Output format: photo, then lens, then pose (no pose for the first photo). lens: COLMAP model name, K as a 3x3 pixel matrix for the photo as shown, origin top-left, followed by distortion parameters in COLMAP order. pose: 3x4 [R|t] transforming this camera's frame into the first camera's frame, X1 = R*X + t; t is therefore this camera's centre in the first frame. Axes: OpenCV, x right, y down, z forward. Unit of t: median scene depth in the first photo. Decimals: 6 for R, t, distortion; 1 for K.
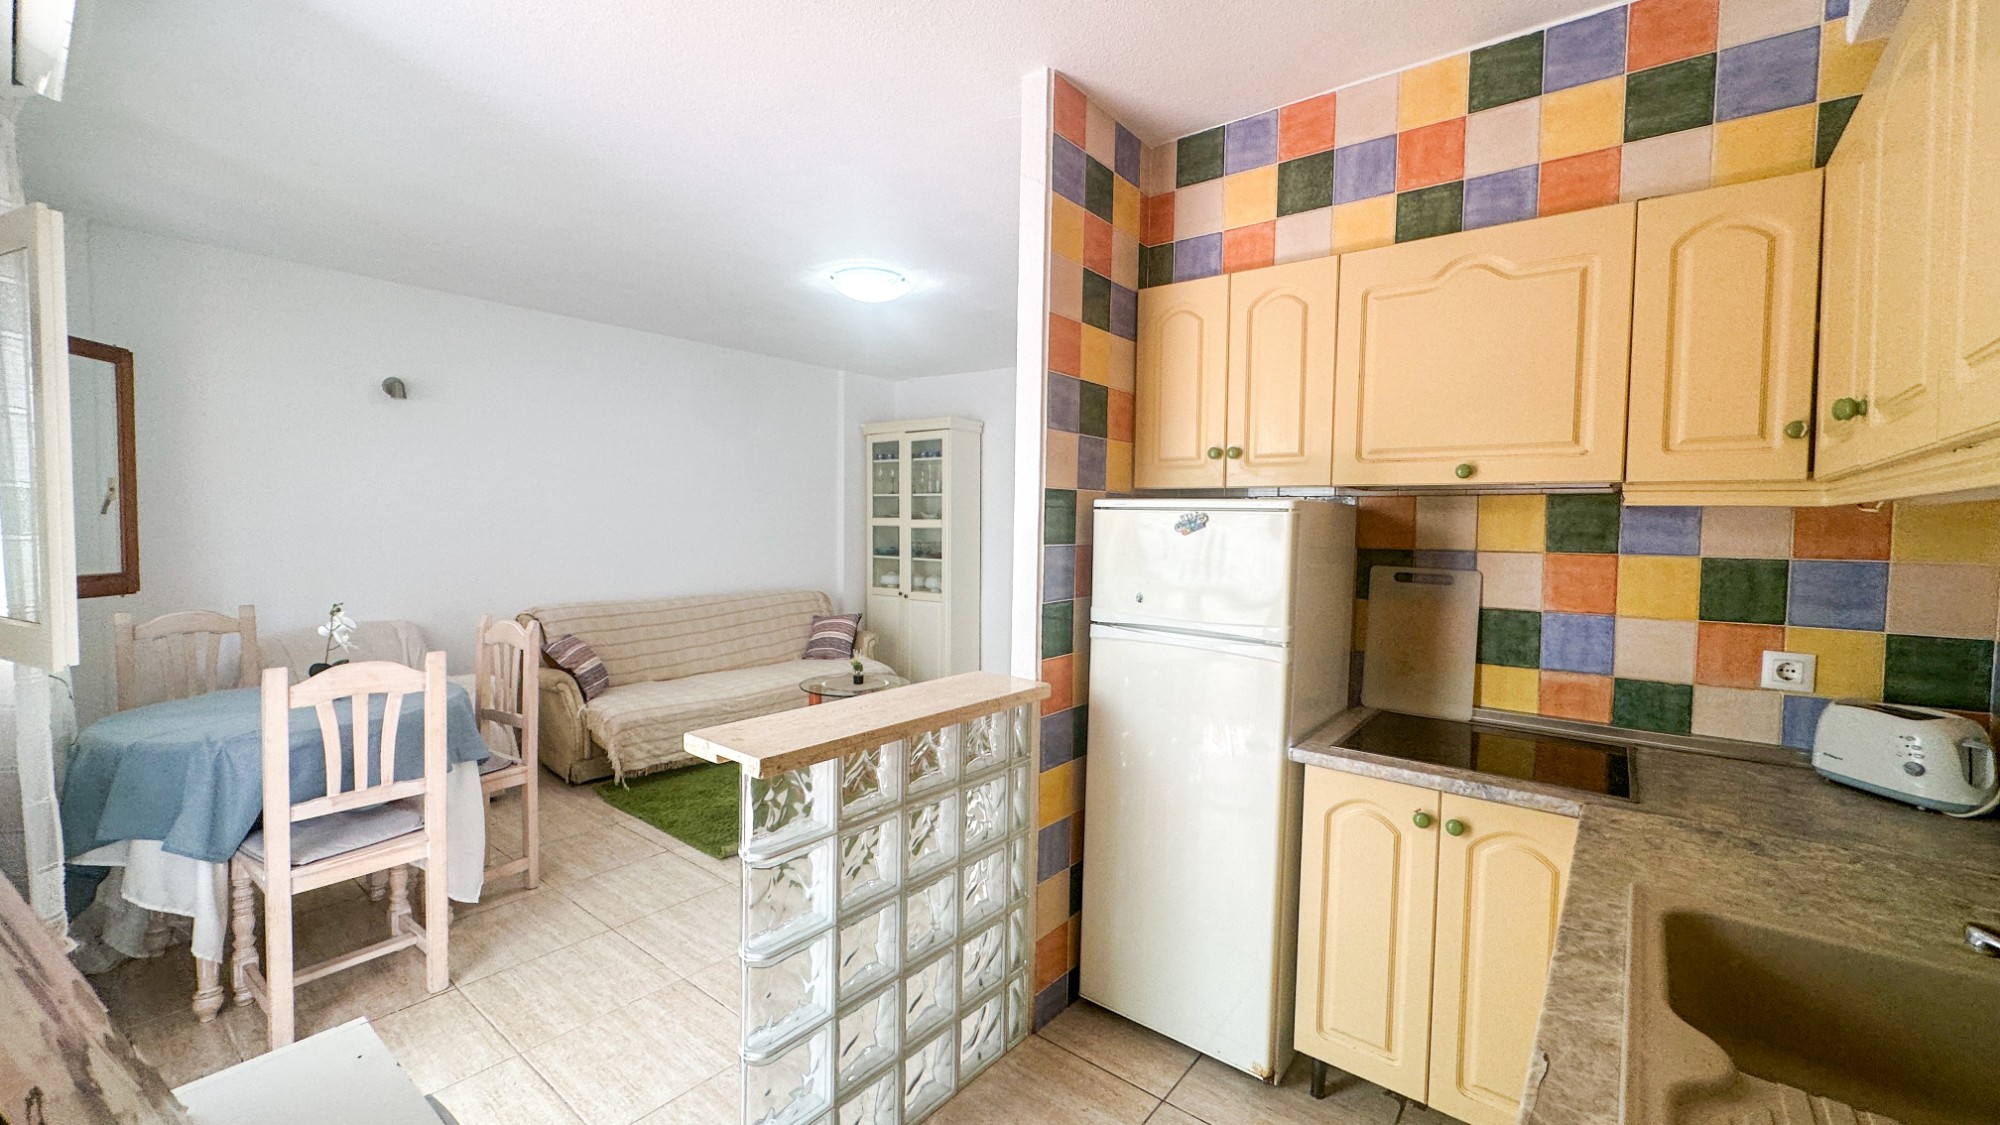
lens RADIAL K [[796.4, 0, 996.4], [0, 796.4, 551.9], [0, 0, 1]] dist [0.000000, 0.000126]
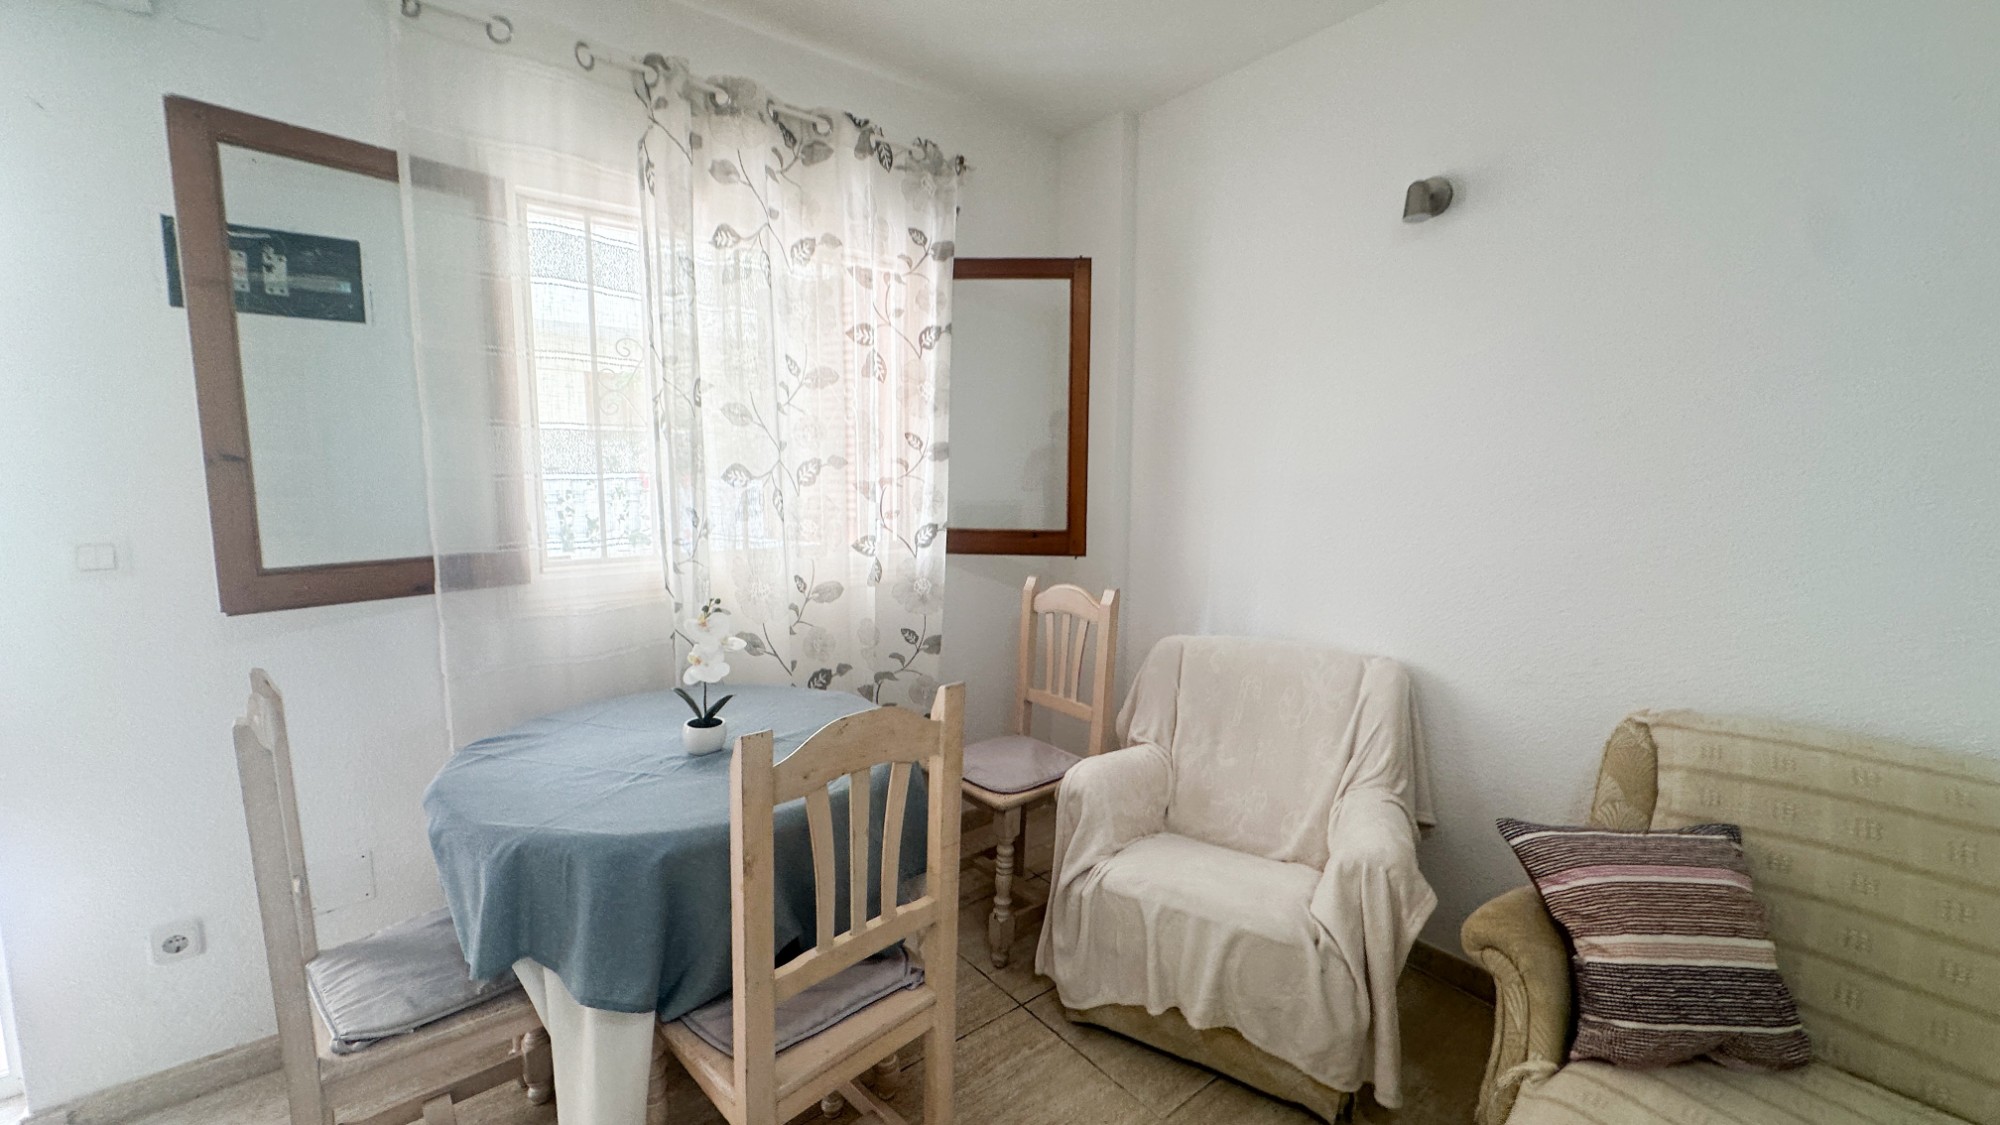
lens RADIAL K [[792.7, 0, 1000.0], [0, 792.7, 562.5], [0, 0, 1]] dist [-0.000376, 0.000529]
pose [[-0.220638, 0.096907, -0.970530, -0.375514], [-0.047073, 0.992834, 0.109835, -0.043685], [0.974219, 0.069920, -0.214495, 1.640570]]
